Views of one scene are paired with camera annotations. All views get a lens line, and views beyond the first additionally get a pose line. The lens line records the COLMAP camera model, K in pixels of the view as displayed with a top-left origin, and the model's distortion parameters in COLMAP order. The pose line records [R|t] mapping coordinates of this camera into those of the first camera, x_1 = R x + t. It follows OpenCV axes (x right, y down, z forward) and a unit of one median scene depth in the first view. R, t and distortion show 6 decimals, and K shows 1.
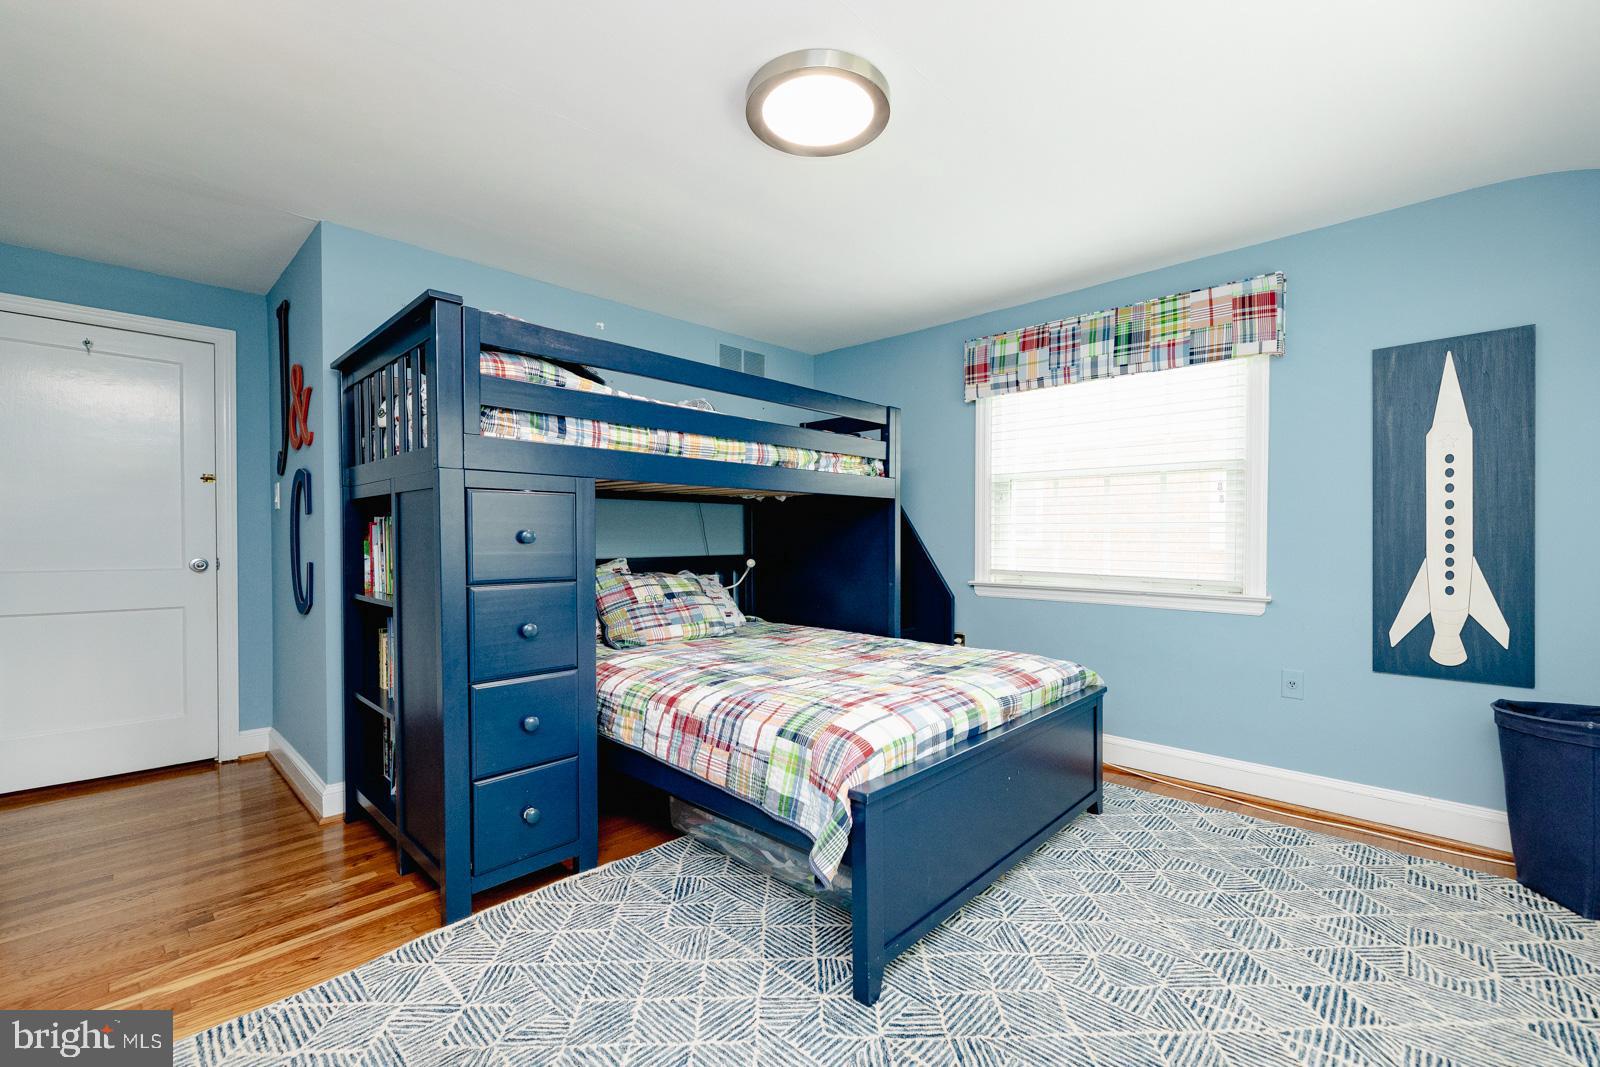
lens RADIAL K [[676.3, 0, 800.6], [0, 676.3, 540.2], [0, 0, 1]] dist [-0.004861, 0.000128]
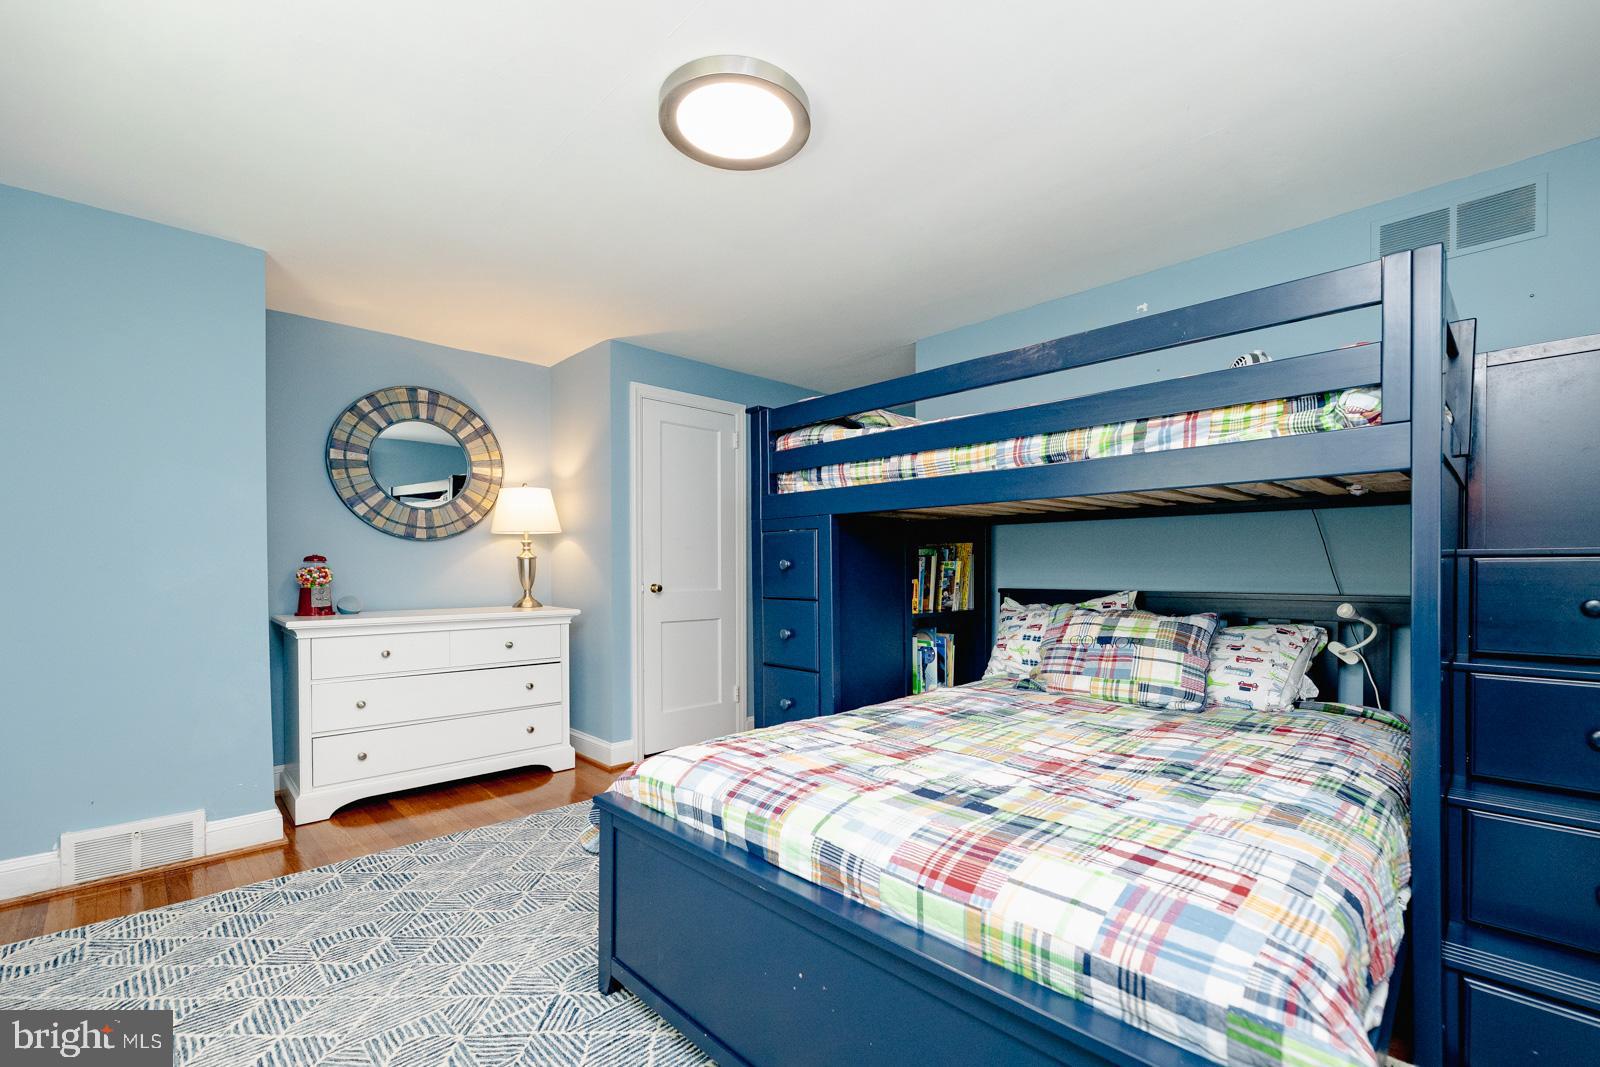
lens RADIAL K [[676.3, 0, 809.8], [0, 676.3, 570.6], [0, 0, 1]] dist [-0.004861, 0.000128]
pose [[-0.022826, 0.004976, -0.999727, 0.857436], [-0.003235, 0.999982, 0.005051, -0.000697], [0.999734, 0.003349, -0.022809, 0.982524]]
